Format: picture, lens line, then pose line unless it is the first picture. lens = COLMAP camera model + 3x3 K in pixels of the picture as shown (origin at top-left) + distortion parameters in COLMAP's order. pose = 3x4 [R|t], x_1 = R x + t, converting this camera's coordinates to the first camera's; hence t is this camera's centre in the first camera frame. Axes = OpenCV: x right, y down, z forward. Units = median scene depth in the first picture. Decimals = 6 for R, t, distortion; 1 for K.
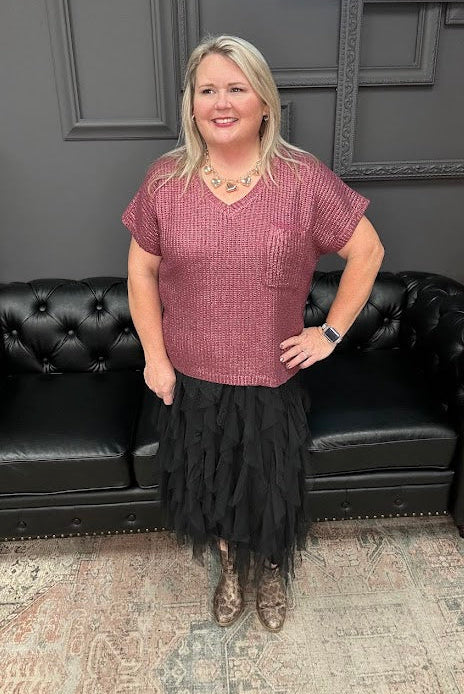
lens RADIAL K [[606.5, 0, 233.7], [0, 606.5, 313.9], [0, 0, 1]] dist [0.071717, -0.107468]
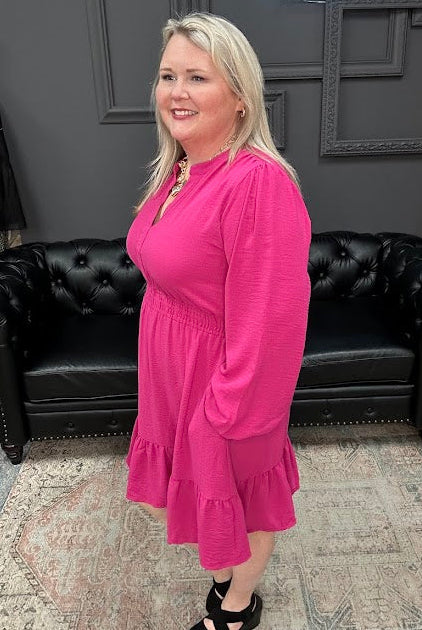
lens RADIAL K [[600.7, 0, 231.8], [0, 600.7, 302.7], [0, 0, 1]] dist [0.125000, -0.208085]
pose [[0.999784, -0.000707, -0.020748, 0.013087], [0.000579, 0.999981, -0.006165, 0.090525], [0.020752, 0.006152, 0.999766, -0.232137]]
